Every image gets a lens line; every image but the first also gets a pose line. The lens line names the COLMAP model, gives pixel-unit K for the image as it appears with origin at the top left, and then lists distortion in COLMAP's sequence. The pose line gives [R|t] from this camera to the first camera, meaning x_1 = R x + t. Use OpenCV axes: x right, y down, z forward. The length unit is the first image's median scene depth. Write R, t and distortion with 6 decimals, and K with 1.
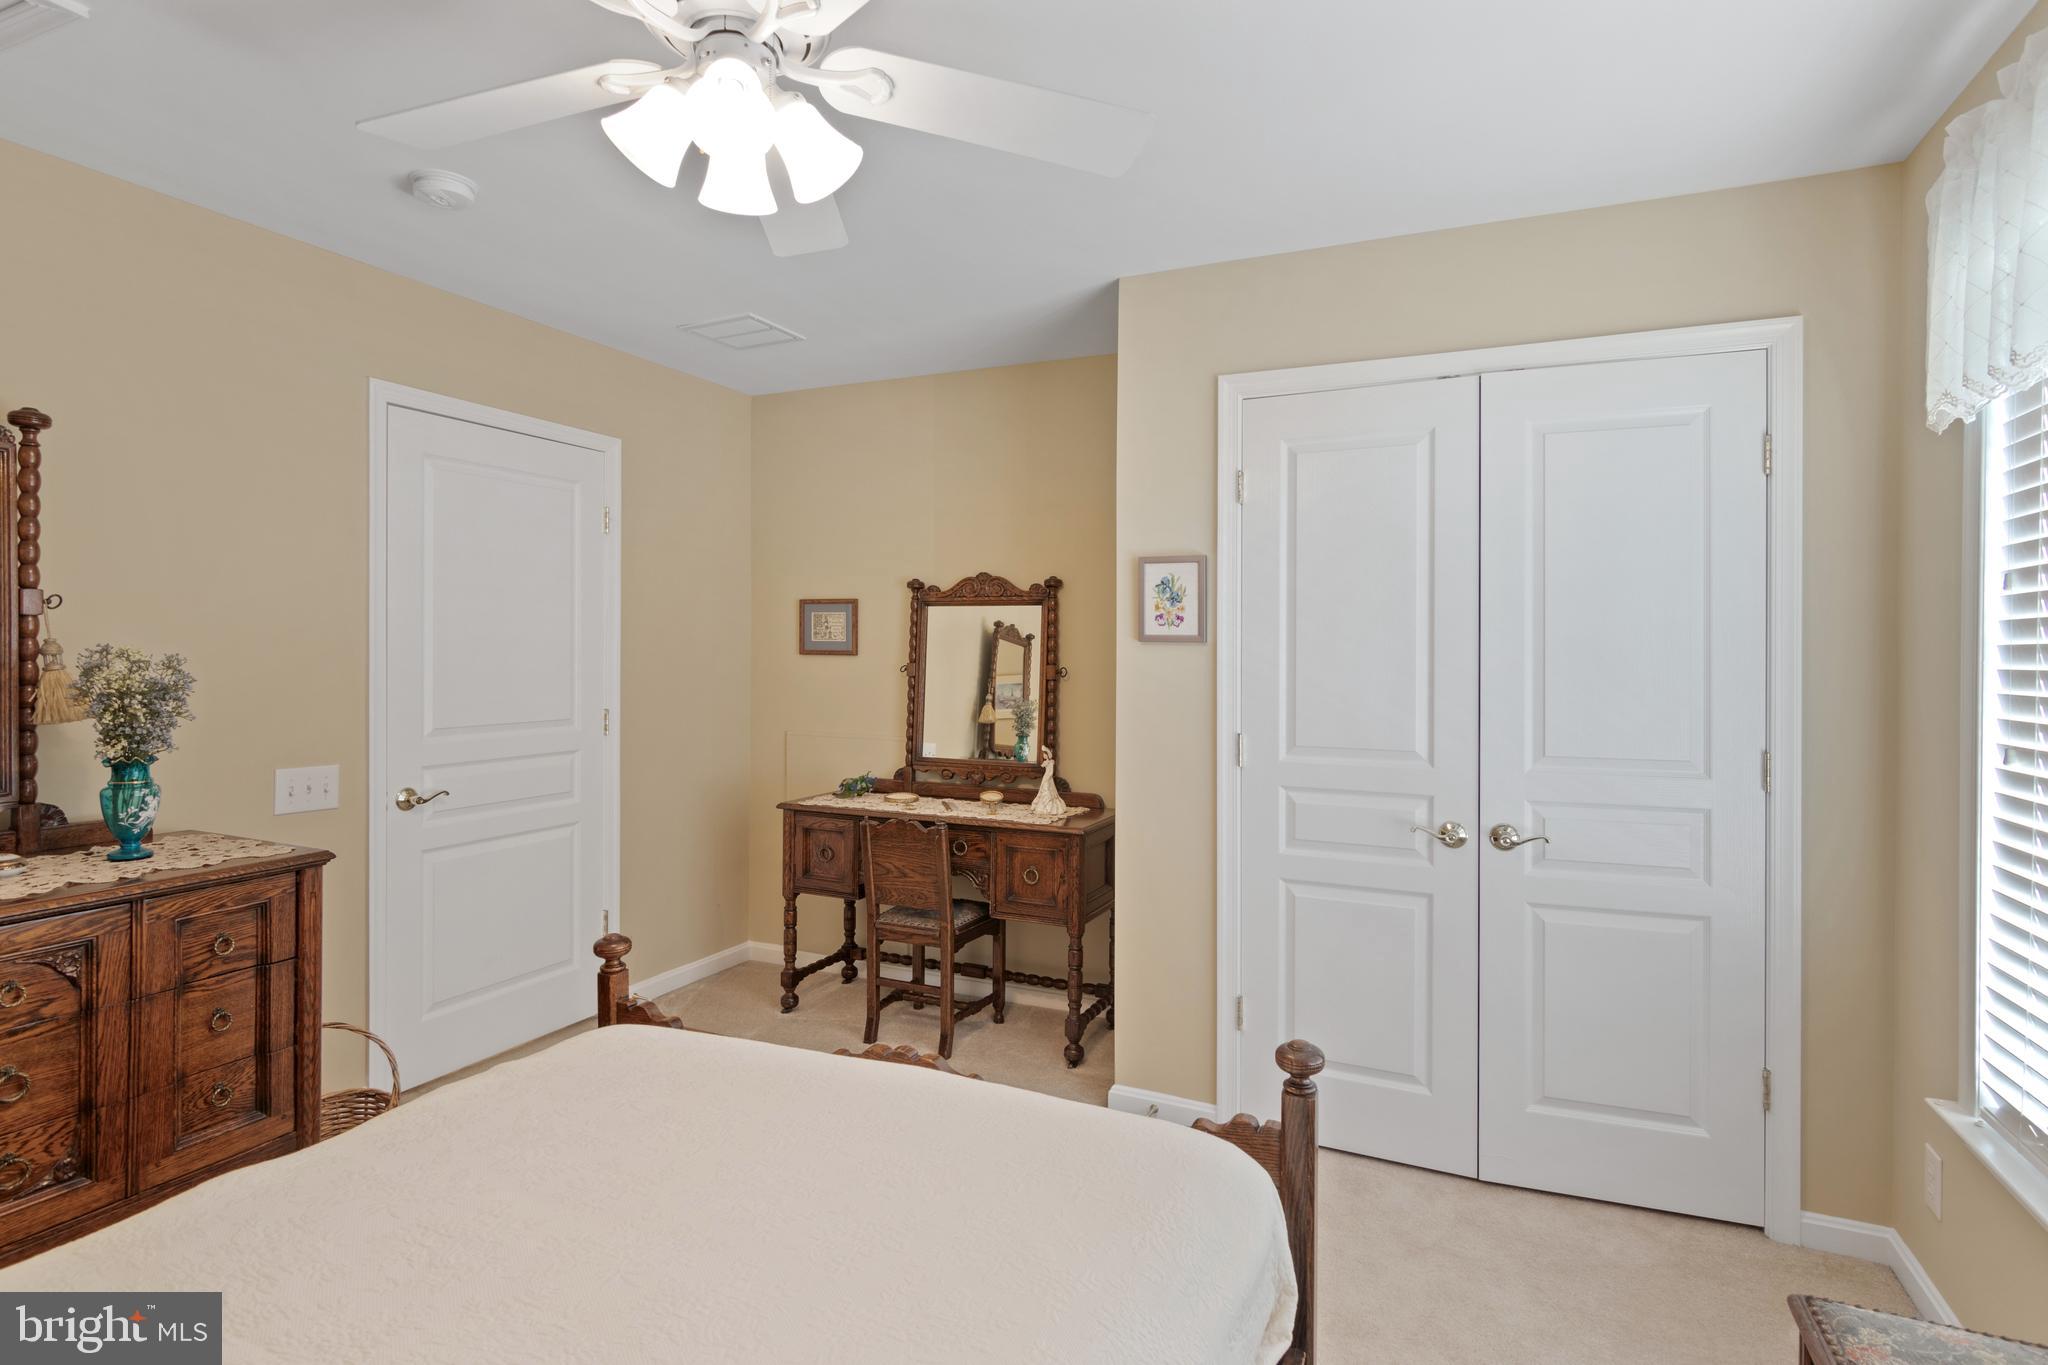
lens RADIAL K [[1080.1, 0, 1024.7], [0, 1080.1, 650.4], [0, 0, 1]] dist [-0.002380, -0.000213]
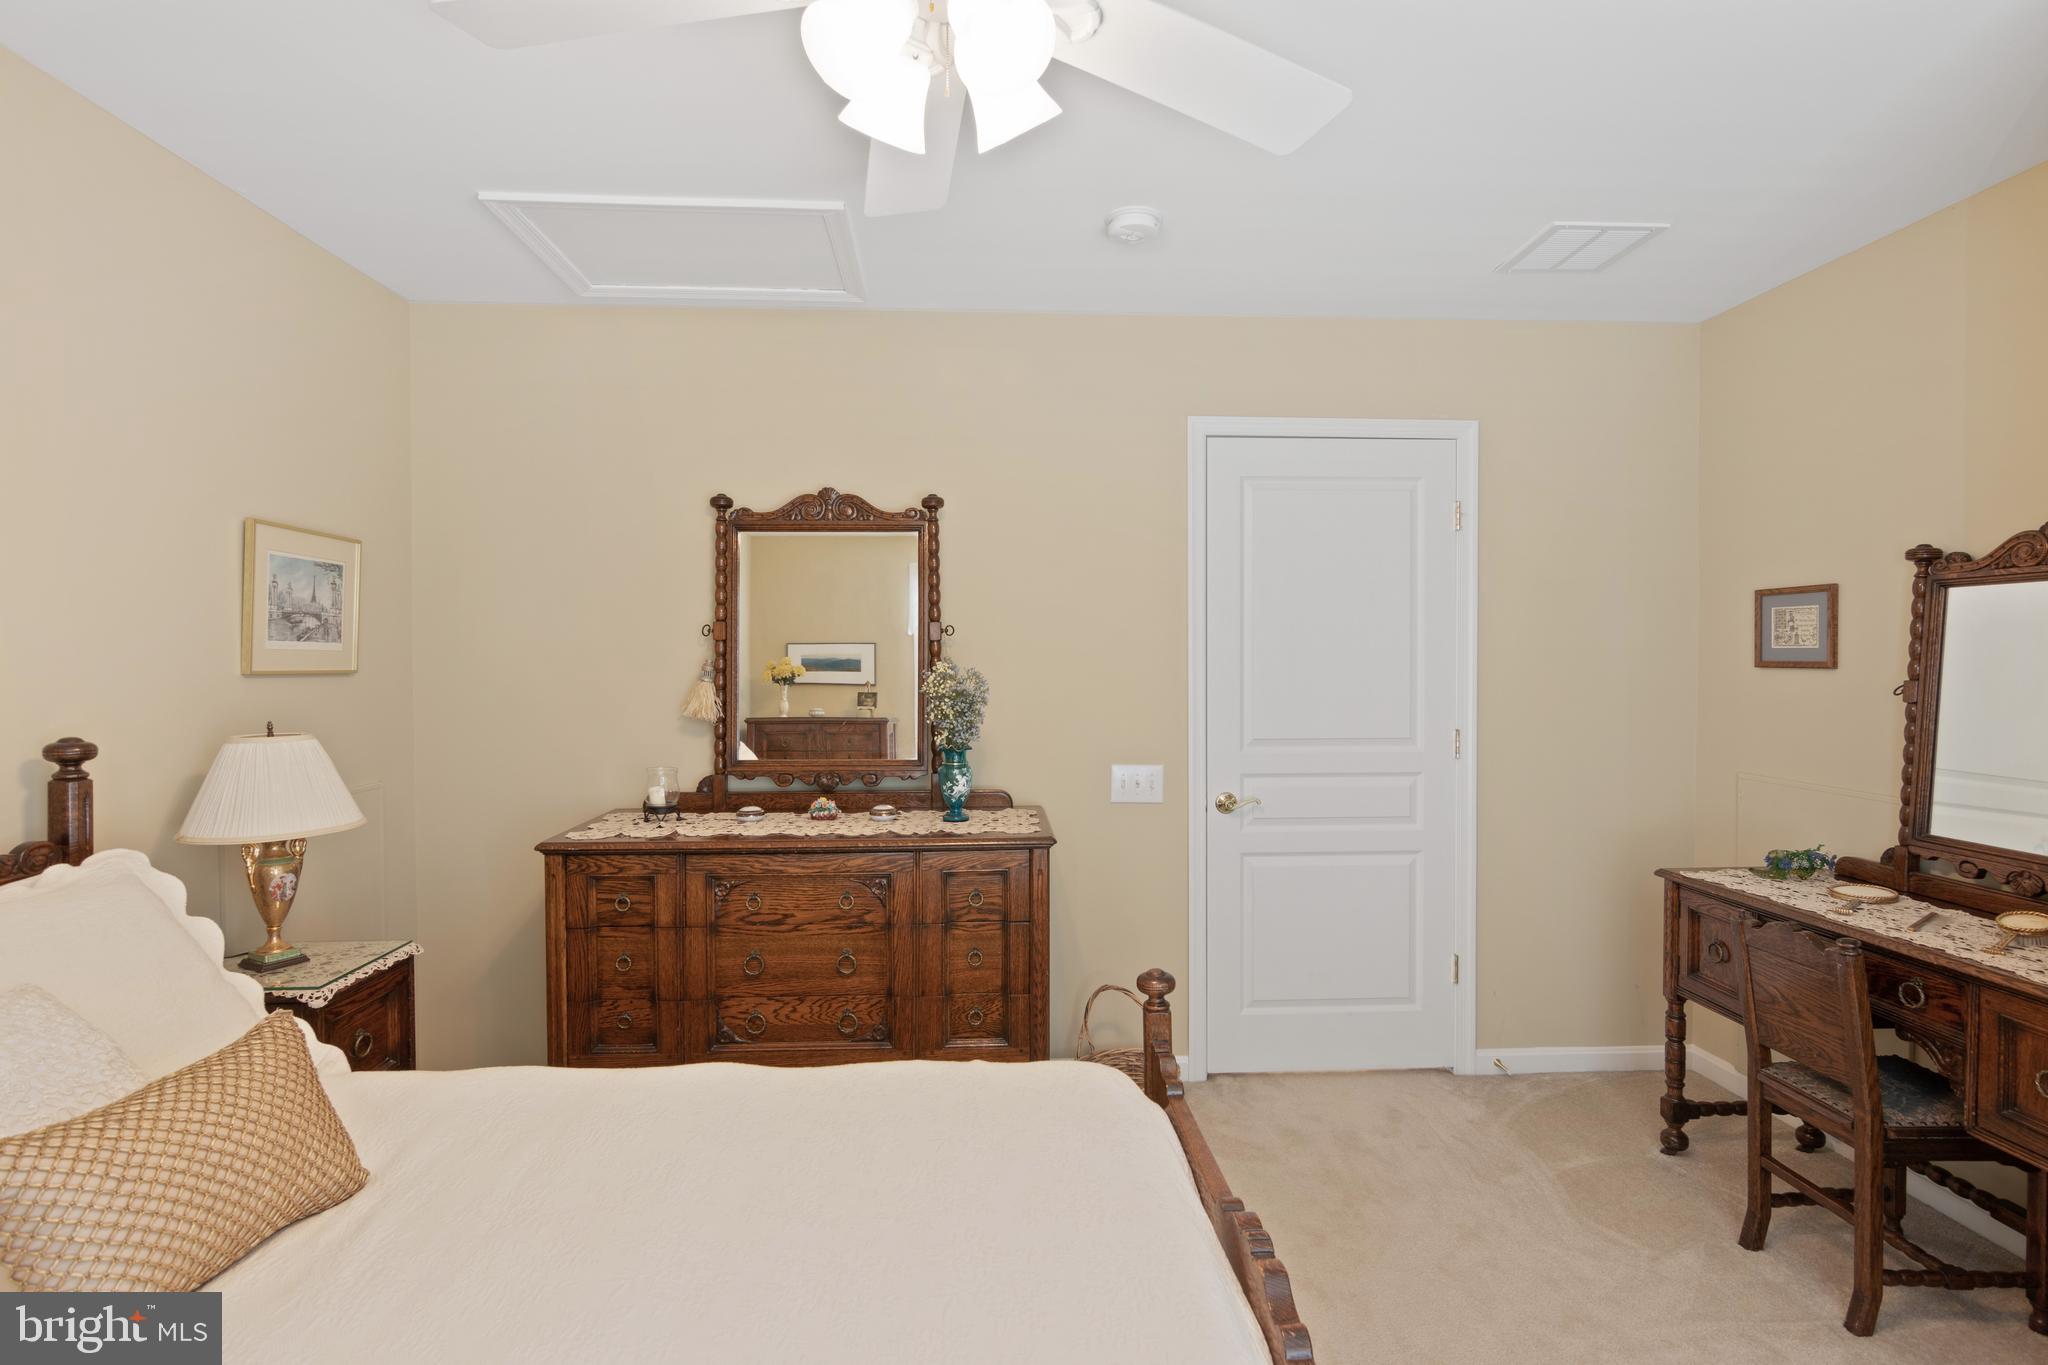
lens RADIAL K [[1042.1, 0, 1024.0], [0, 1042.1, 682.5], [0, 0, 1]] dist [0.001302, 0.000491]
pose [[0.448091, 0.011473, -0.893914, 0.233533], [0.004262, 0.999879, 0.014969, 0.001636], [0.893978, -0.010518, 0.447988, 0.318717]]
